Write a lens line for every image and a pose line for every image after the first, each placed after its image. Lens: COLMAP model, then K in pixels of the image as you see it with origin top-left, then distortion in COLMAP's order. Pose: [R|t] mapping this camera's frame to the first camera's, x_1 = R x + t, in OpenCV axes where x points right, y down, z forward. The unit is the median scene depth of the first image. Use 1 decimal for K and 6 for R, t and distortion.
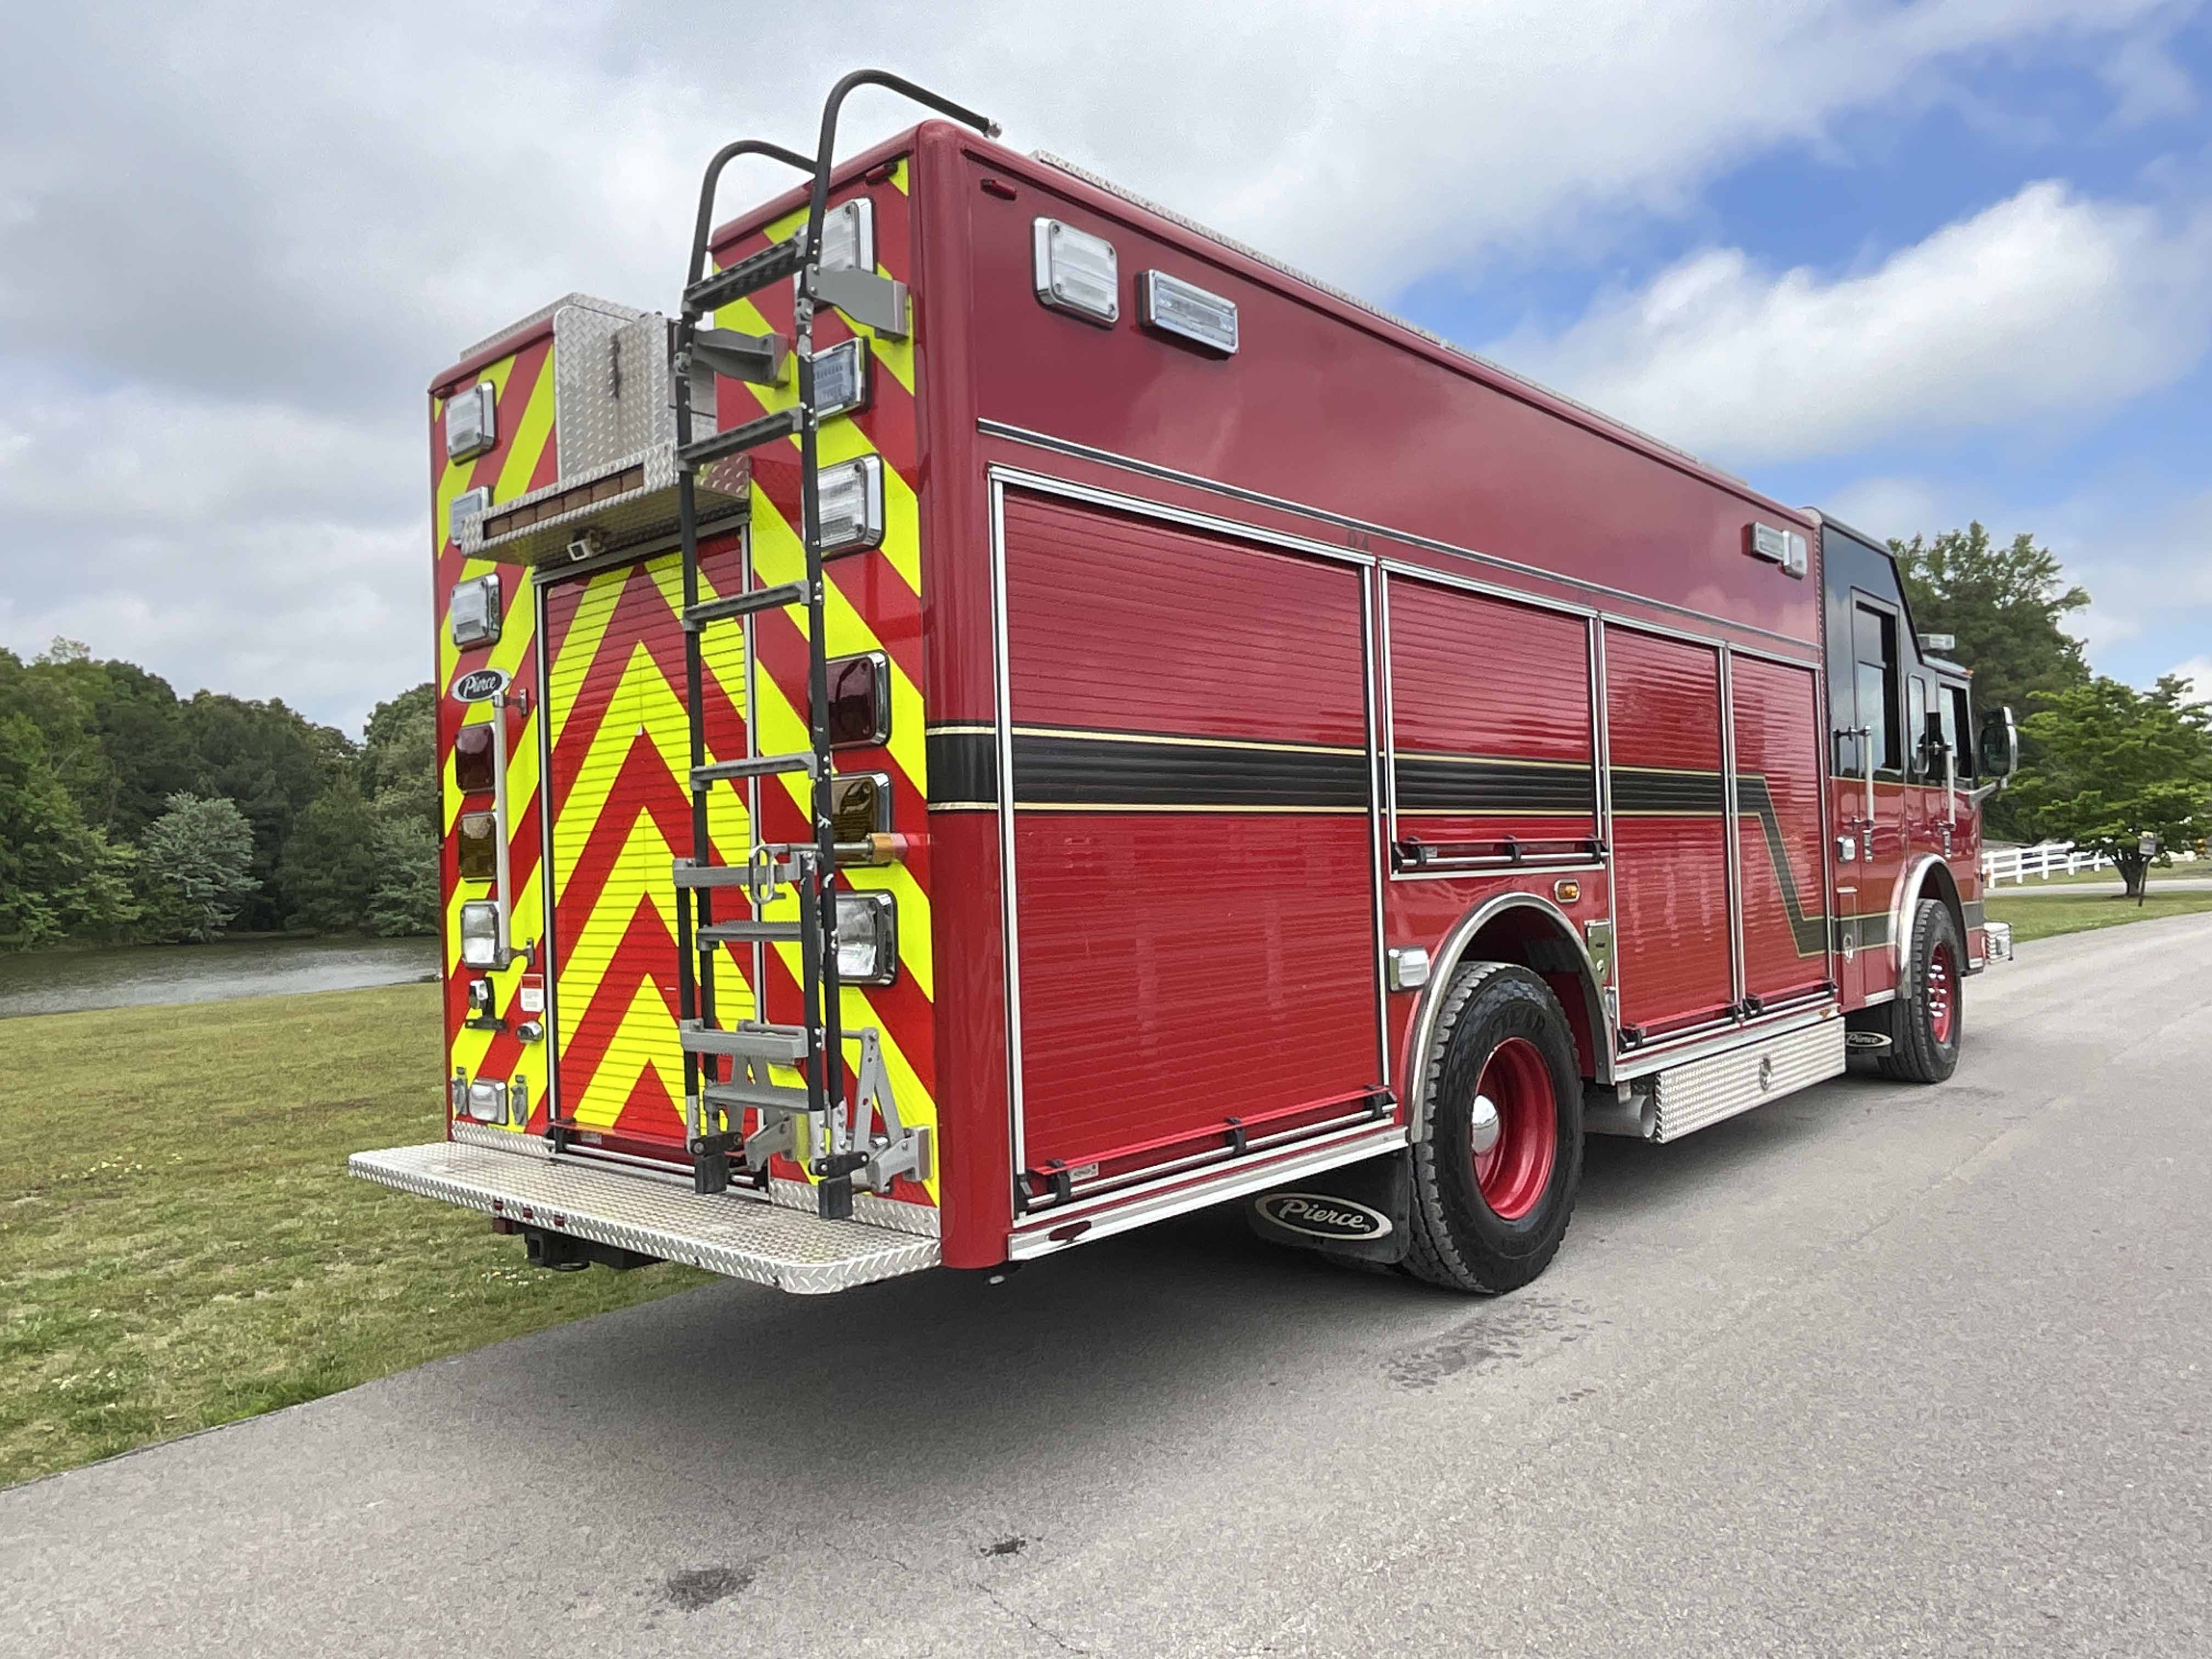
lens RADIAL K [[1535.5, 0, 1103.7], [0, 1535.5, 823.6], [0, 0, 1]] dist [0.016186, -0.006136]
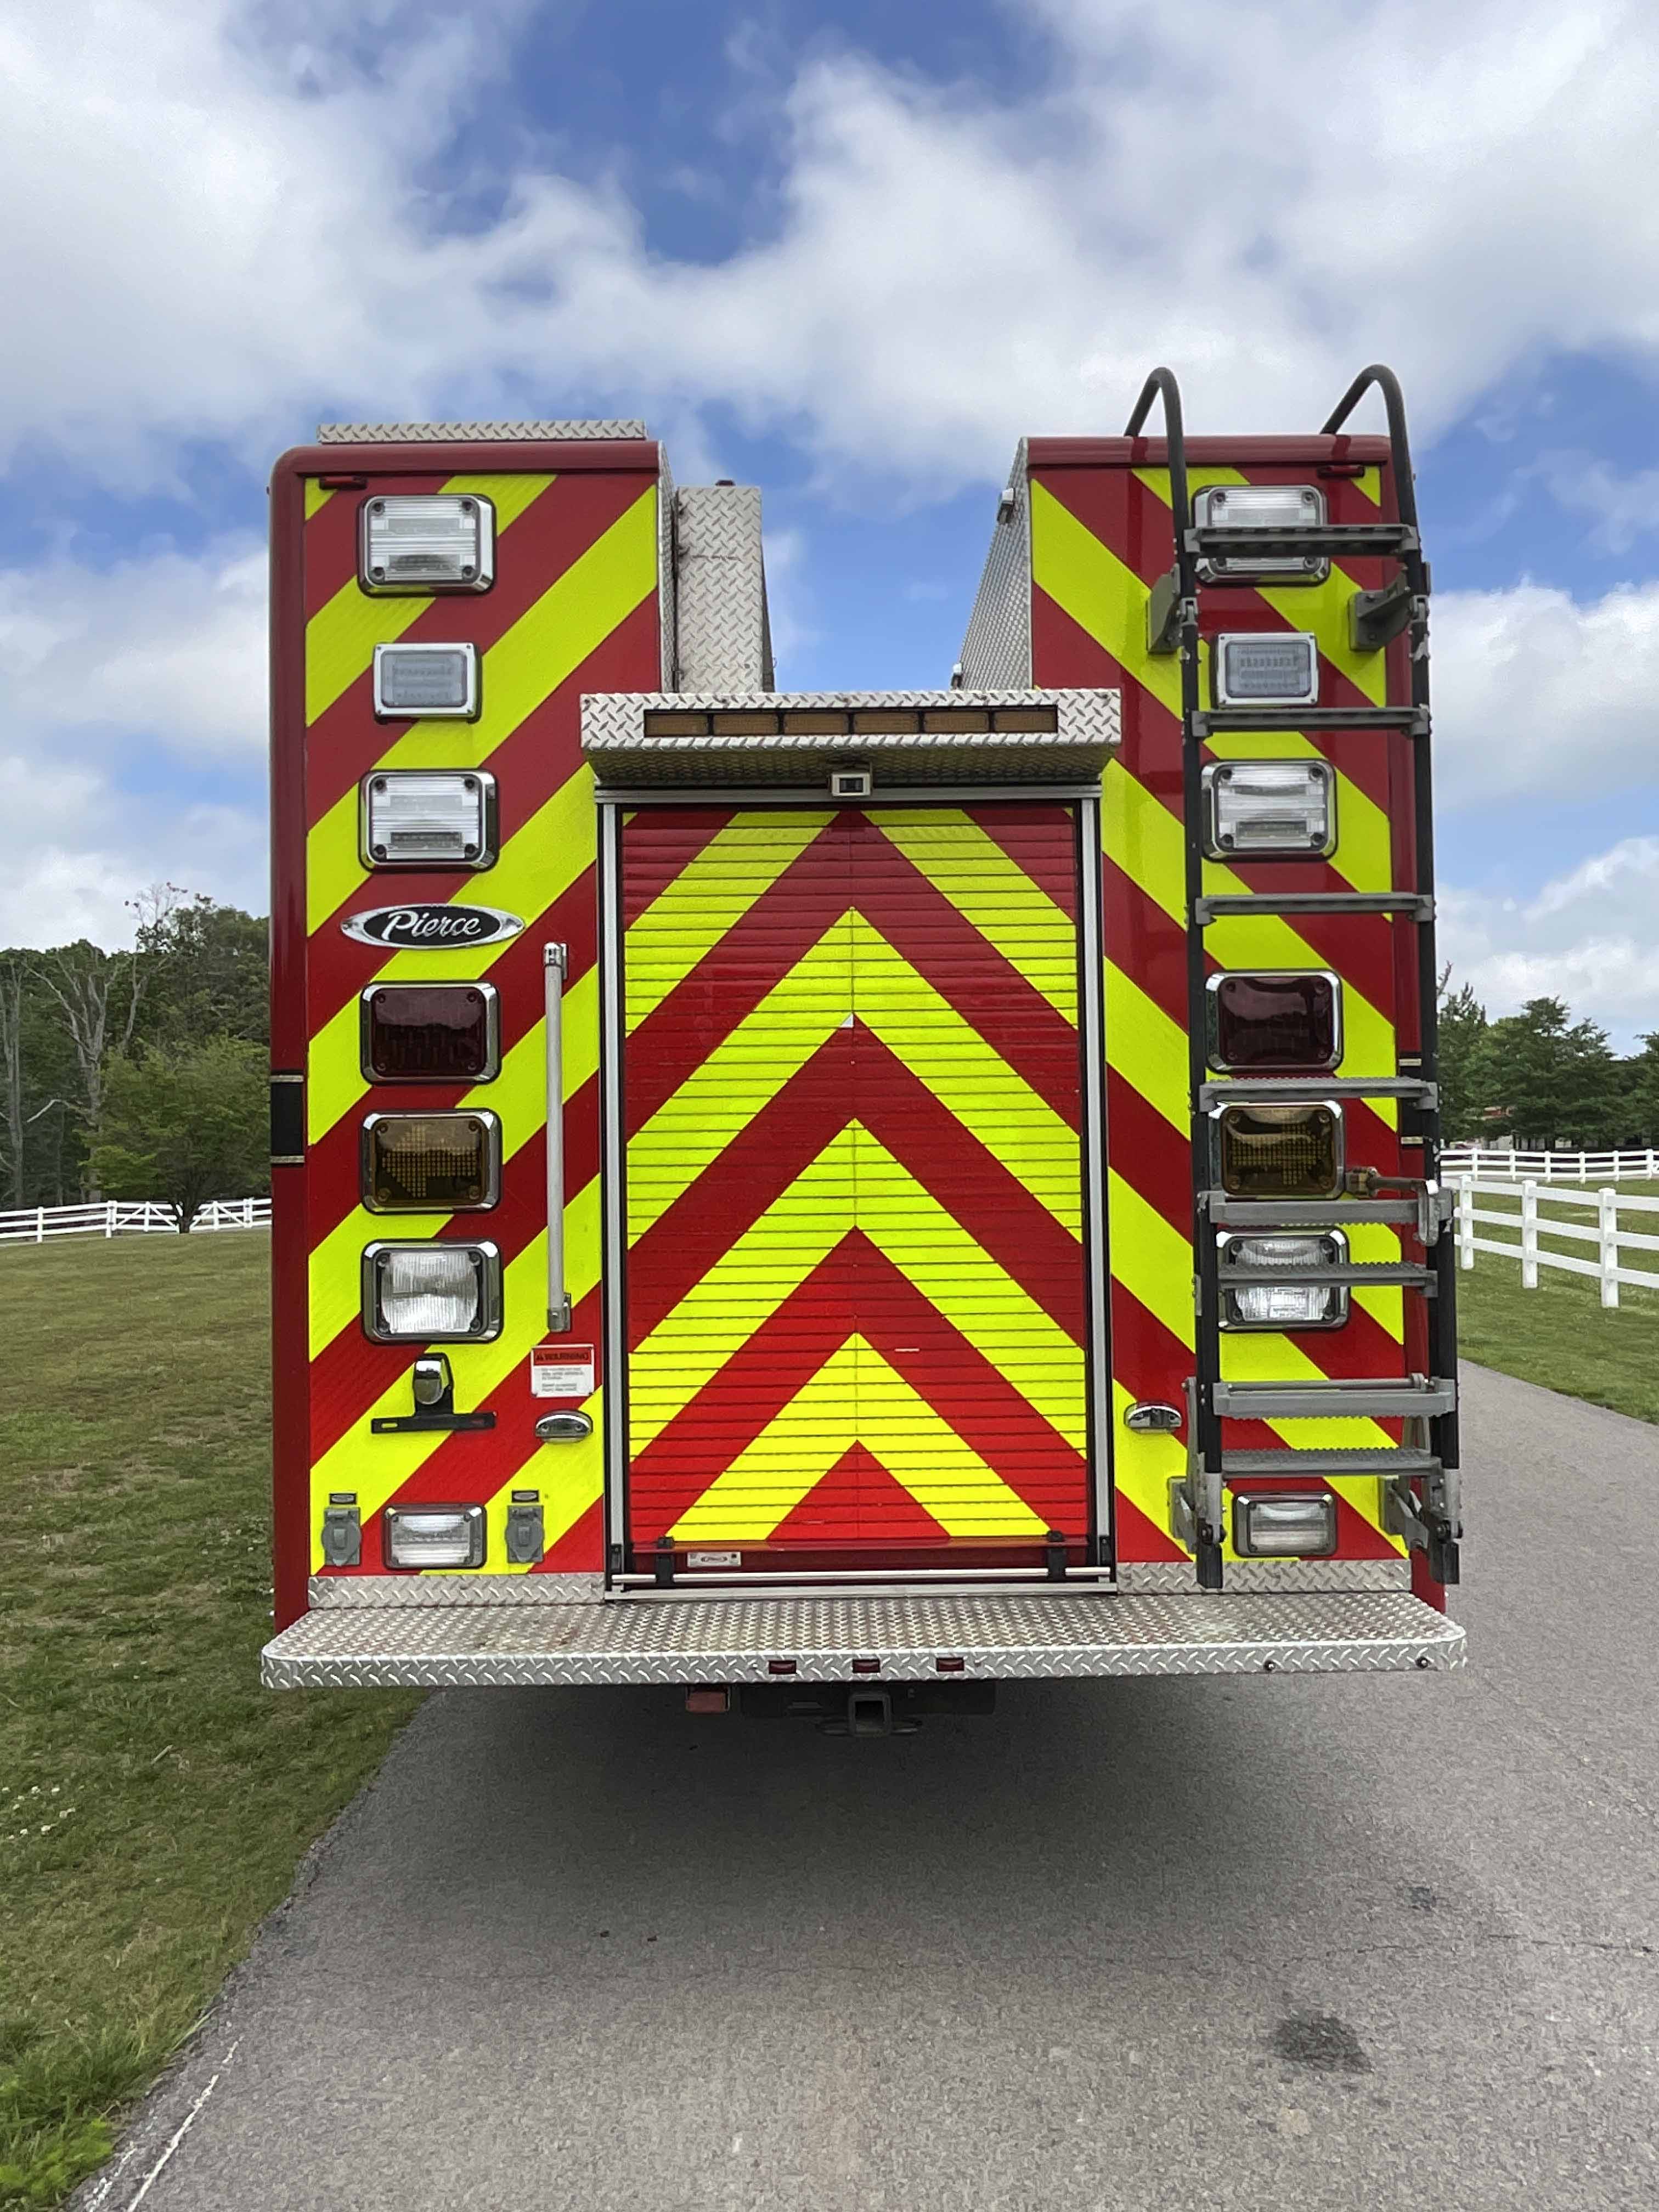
lens RADIAL K [[1535.5, 0, 826.9], [0, 1535.5, 1089.1], [0, 0, 1]] dist [0.016186, -0.006136]
pose [[0.737082, 0.046087, 0.674230, -0.832407], [-0.029722, 0.998917, -0.035789, 0.002120], [-0.675150, 0.006340, 0.737654, 0.427917]]
